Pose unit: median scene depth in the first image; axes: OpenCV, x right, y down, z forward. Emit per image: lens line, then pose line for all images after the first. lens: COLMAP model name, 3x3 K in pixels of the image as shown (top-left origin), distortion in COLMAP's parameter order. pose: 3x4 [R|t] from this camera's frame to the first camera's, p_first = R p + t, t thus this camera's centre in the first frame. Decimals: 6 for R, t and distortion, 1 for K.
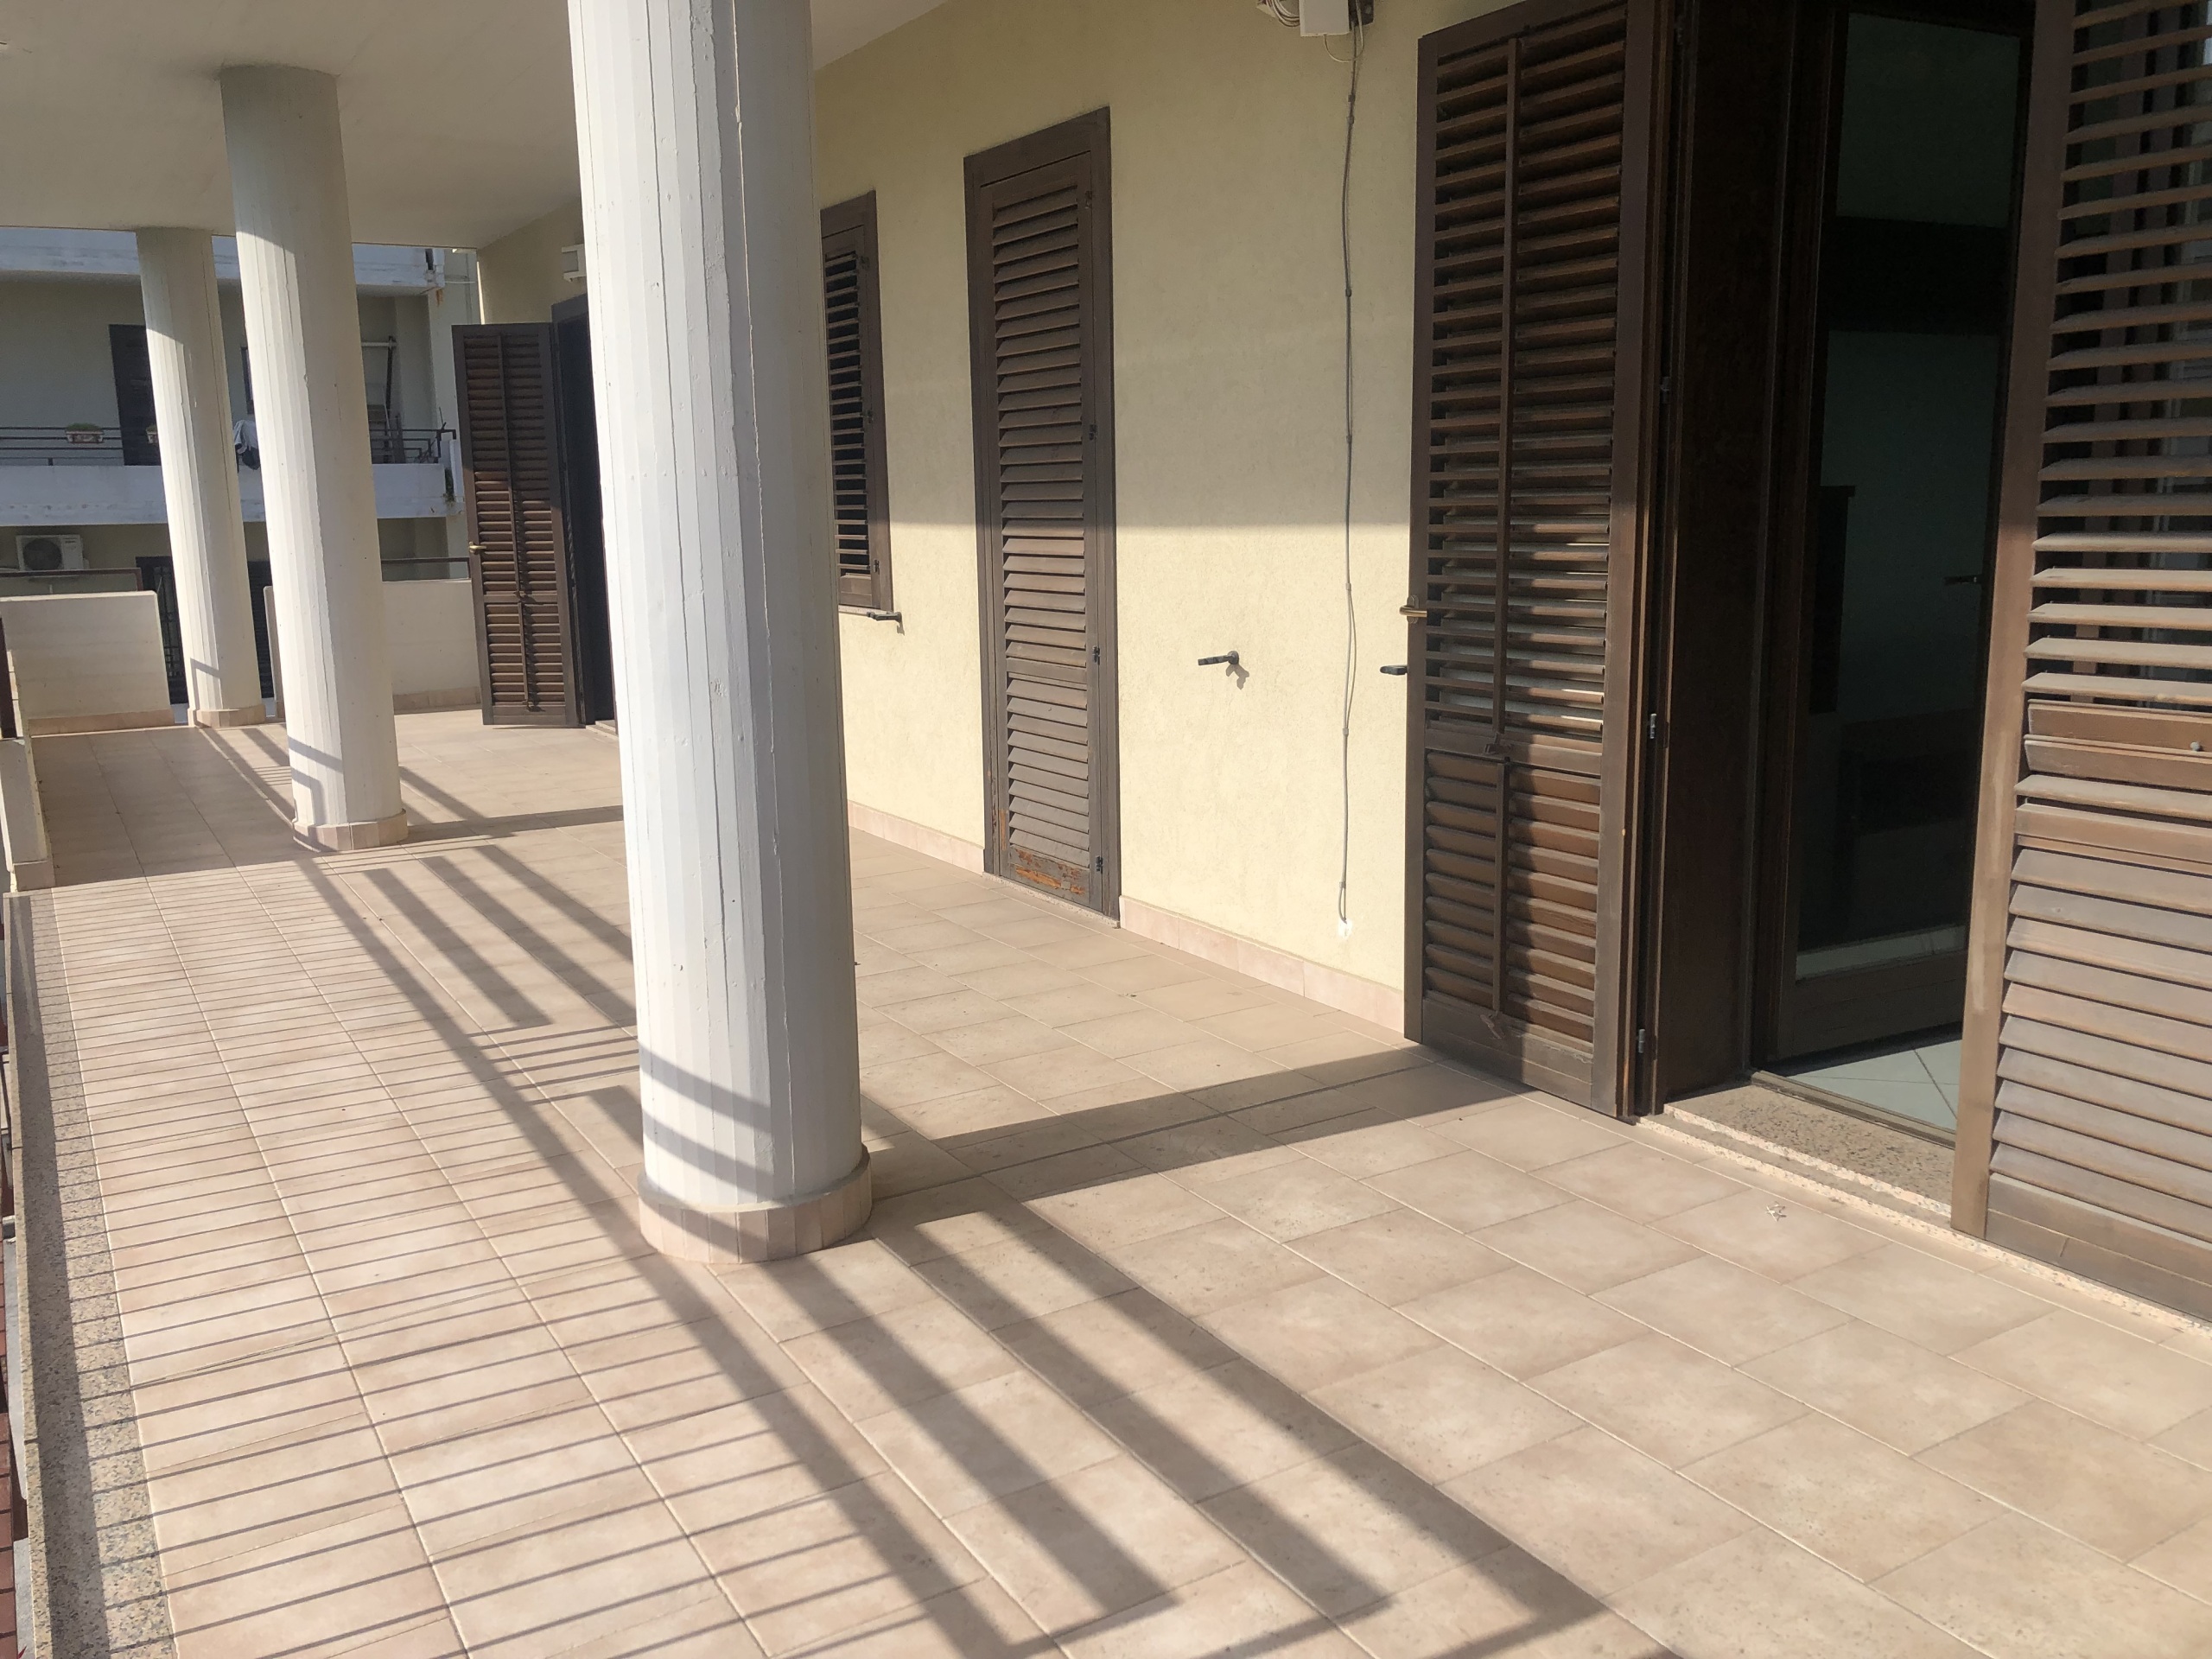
lens RADIAL K [[1785.1, 0, 1106.6], [0, 1785.1, 829.5], [0, 0, 1]] dist [0.030336, -0.006069]
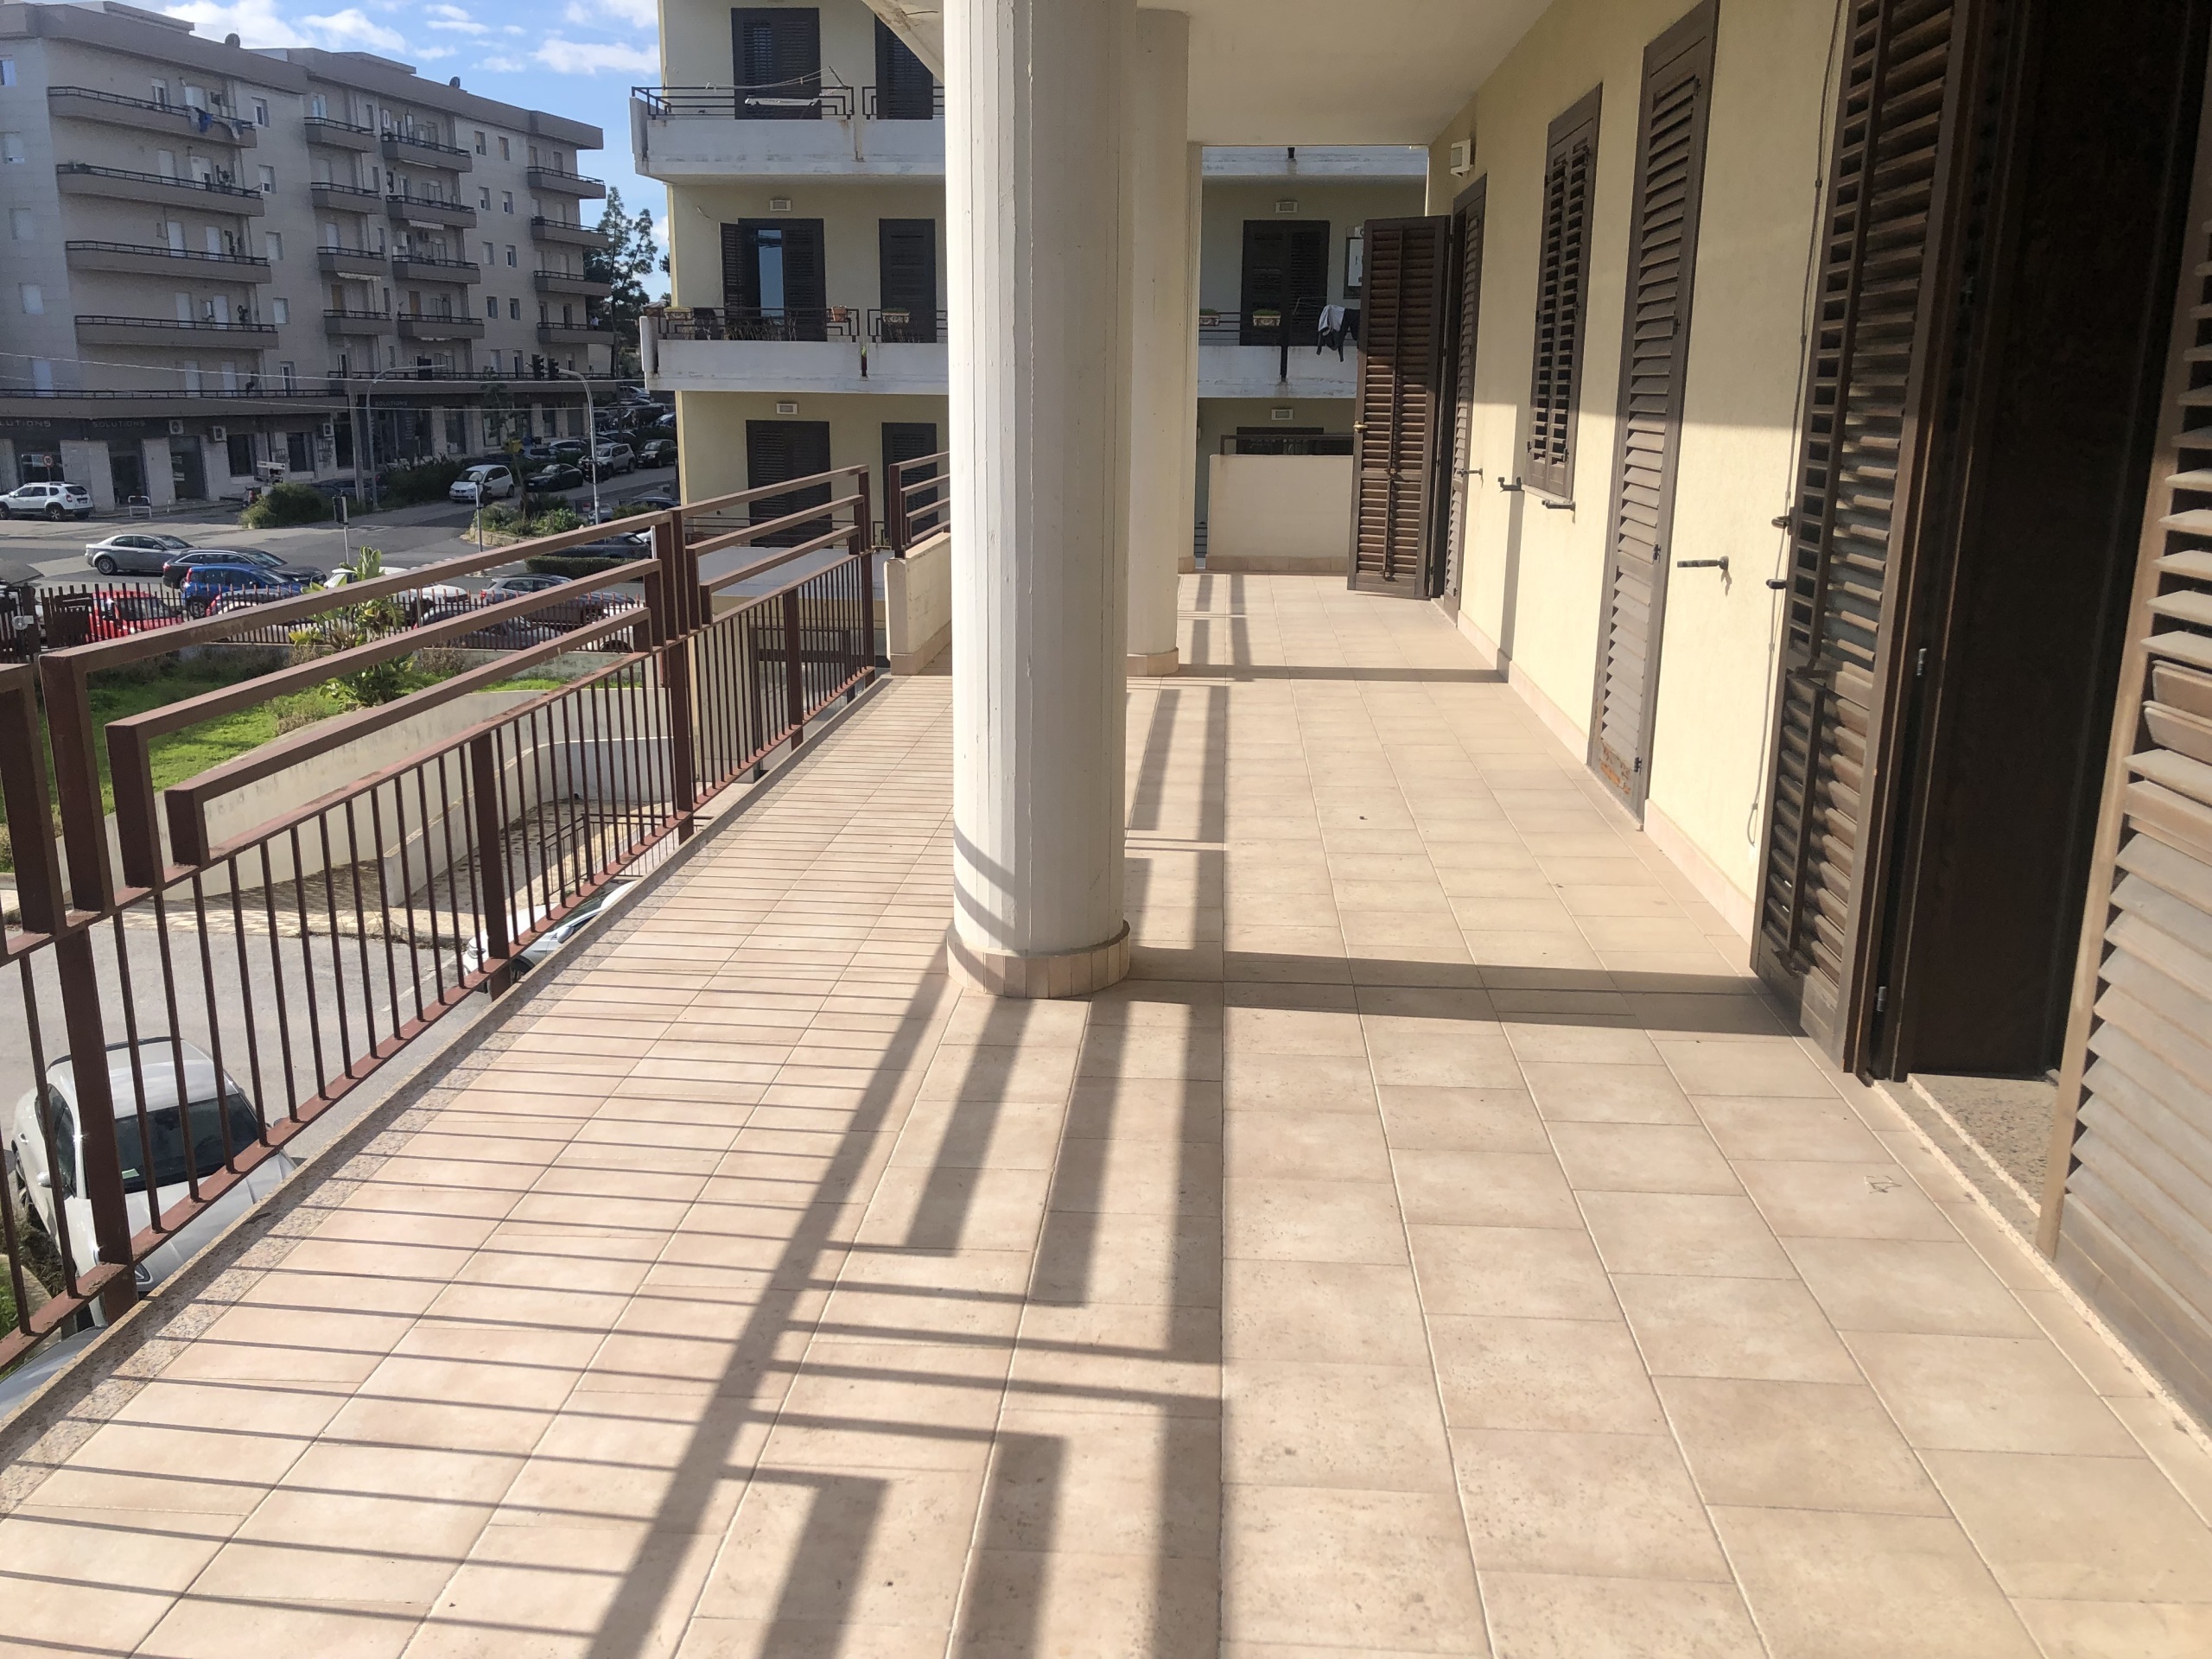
lens RADIAL K [[1785.1, 0, 1103.9], [0, 1785.1, 835.8], [0, 0, 1]] dist [0.030336, -0.006069]
pose [[0.818868, 0.168003, -0.548844, 0.539292], [-0.132241, 0.985702, 0.104426, -0.011934], [0.558540, -0.012931, 0.829376, -0.003120]]
